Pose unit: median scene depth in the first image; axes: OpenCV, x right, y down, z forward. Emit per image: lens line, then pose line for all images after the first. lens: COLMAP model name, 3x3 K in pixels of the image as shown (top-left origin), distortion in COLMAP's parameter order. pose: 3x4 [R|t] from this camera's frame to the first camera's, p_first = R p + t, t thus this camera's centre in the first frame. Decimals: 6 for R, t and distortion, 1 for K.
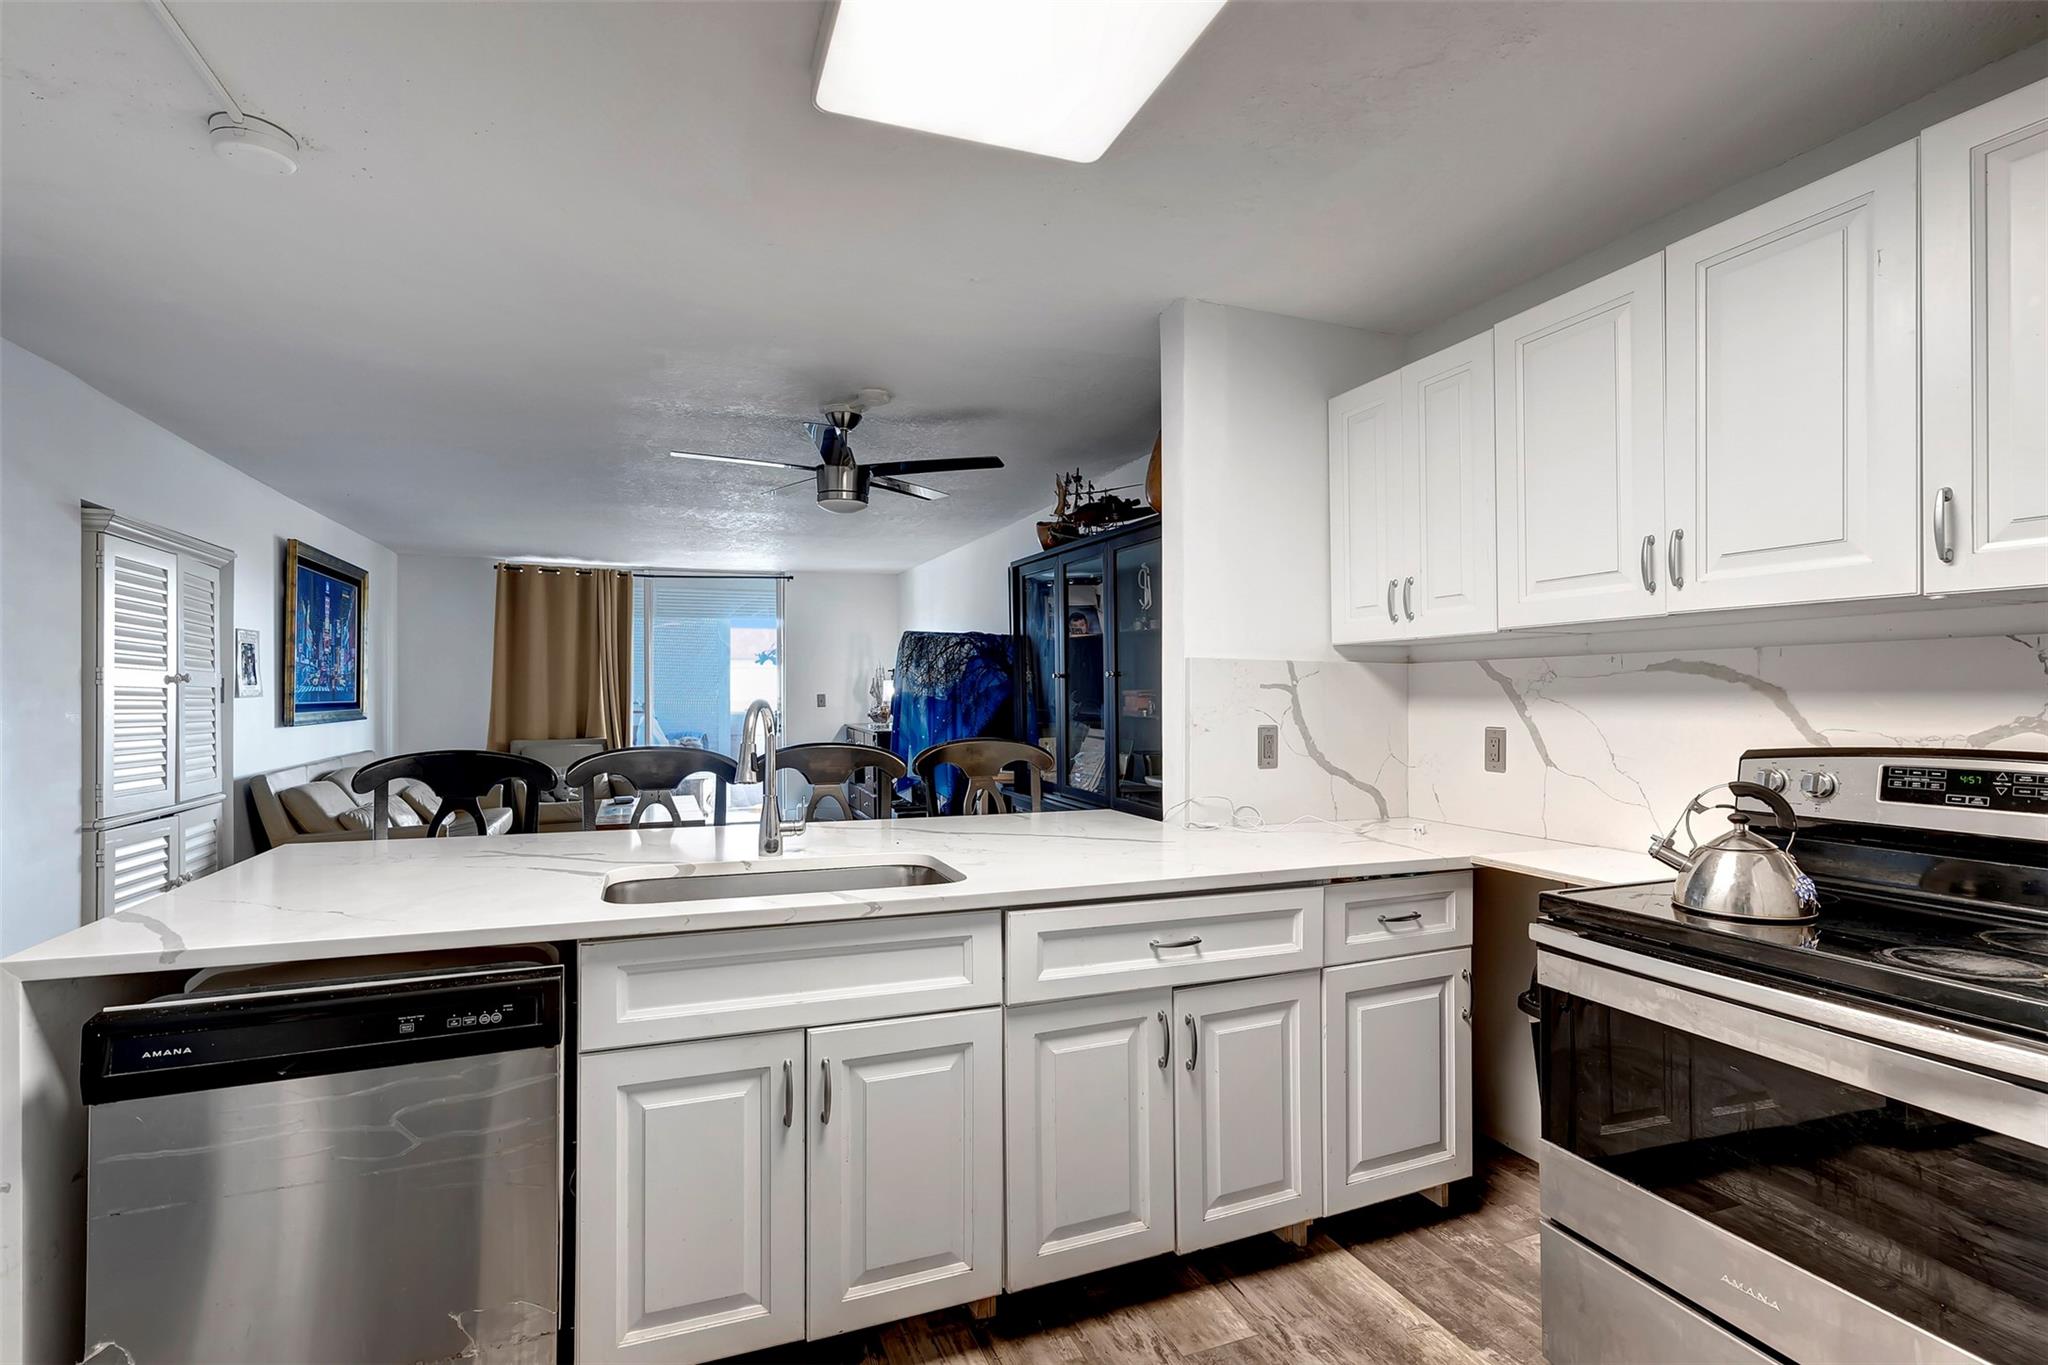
lens RADIAL K [[952.0, 0, 994.6], [0, 952.0, 697.4], [0, 0, 1]] dist [-0.000309, 0.000003]
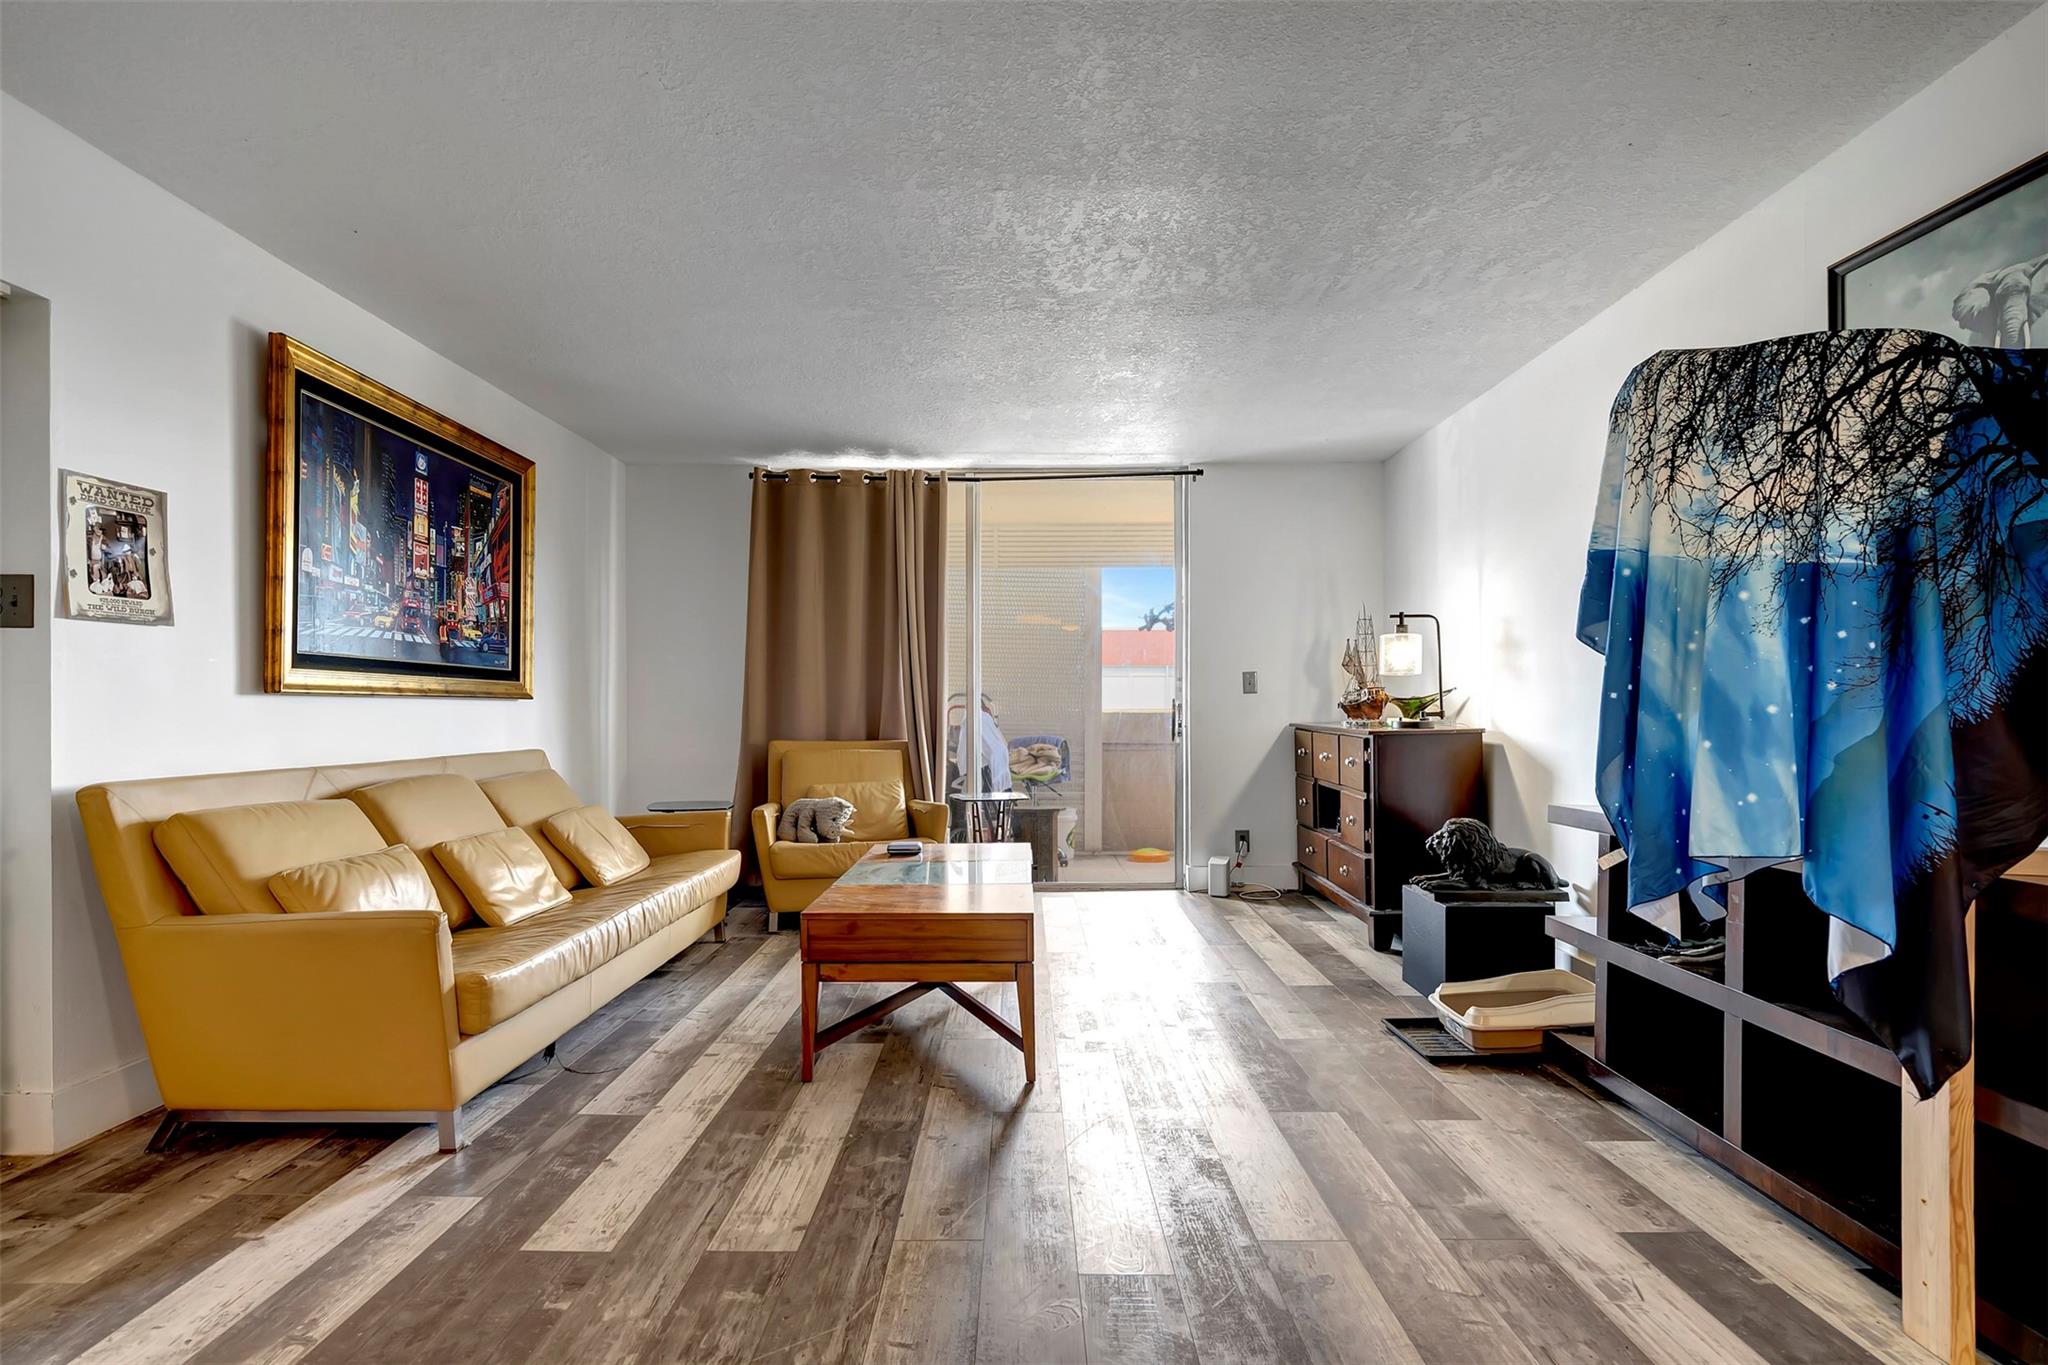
lens RADIAL K [[997.4, 0, 1014.1], [0, 997.4, 716.9], [0, 0, 1]] dist [0.004763, 0.000564]
pose [[0.933682, 0.002900, -0.358092, -0.222510], [-0.003247, 0.999995, -0.000366, 0.057106], [0.358089, 0.001504, 0.933686, 0.856047]]
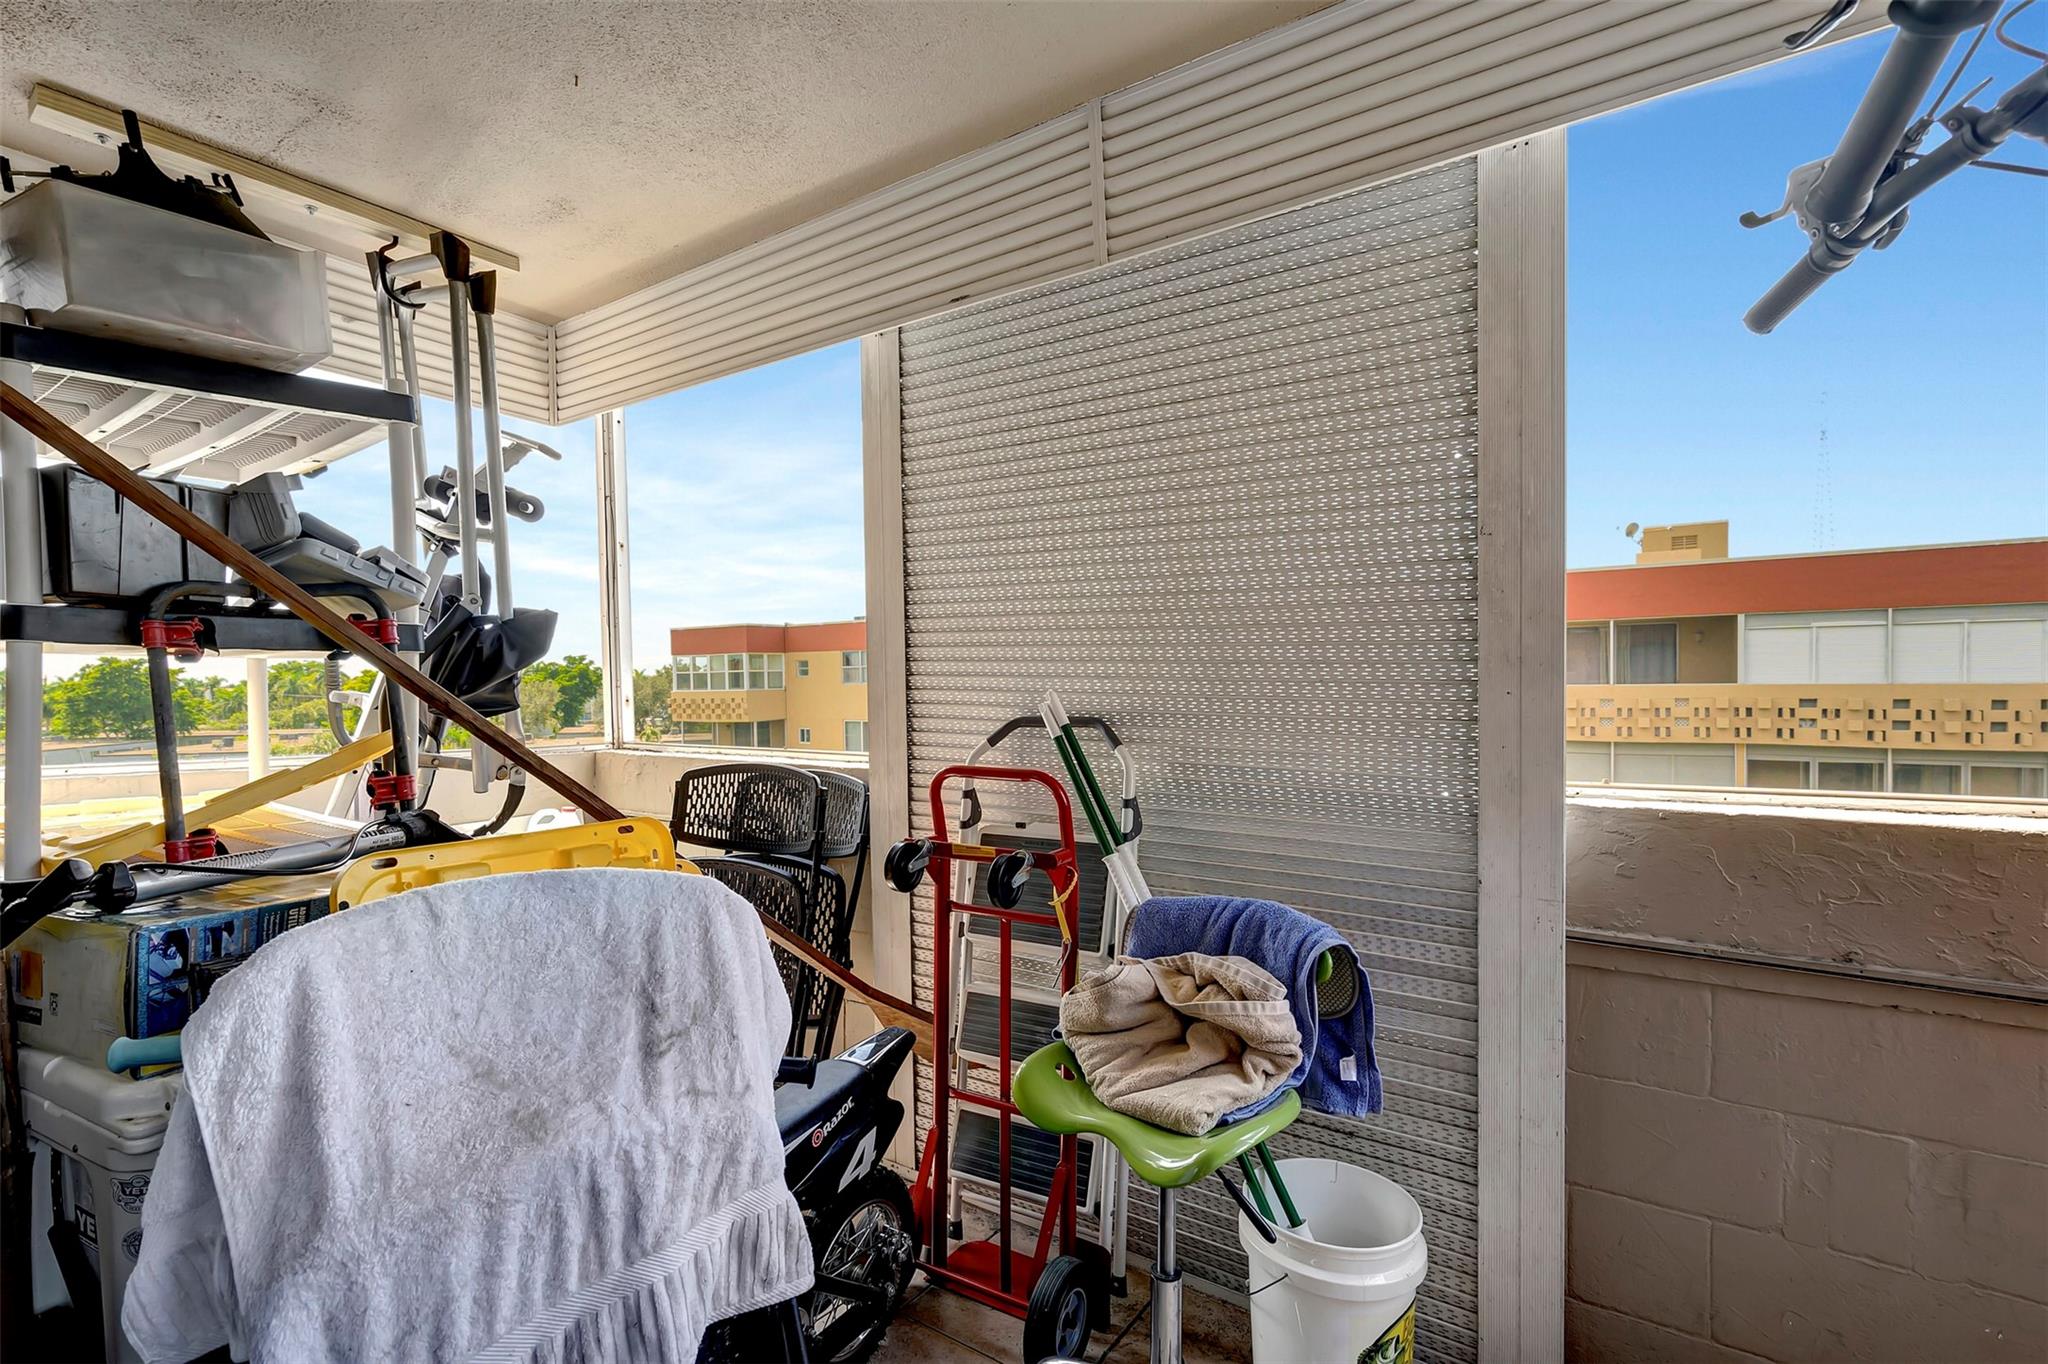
lens RADIAL K [[941.0, 0, 1012.8], [0, 941.0, 710.9], [0, 0, 1]] dist [-0.001459, 0.000286]
pose [[0.573031, 0.017178, -0.819354, -0.544912], [0.003401, 0.999722, 0.023338, -0.005784], [0.819527, -0.016160, 0.572813, 2.233369]]
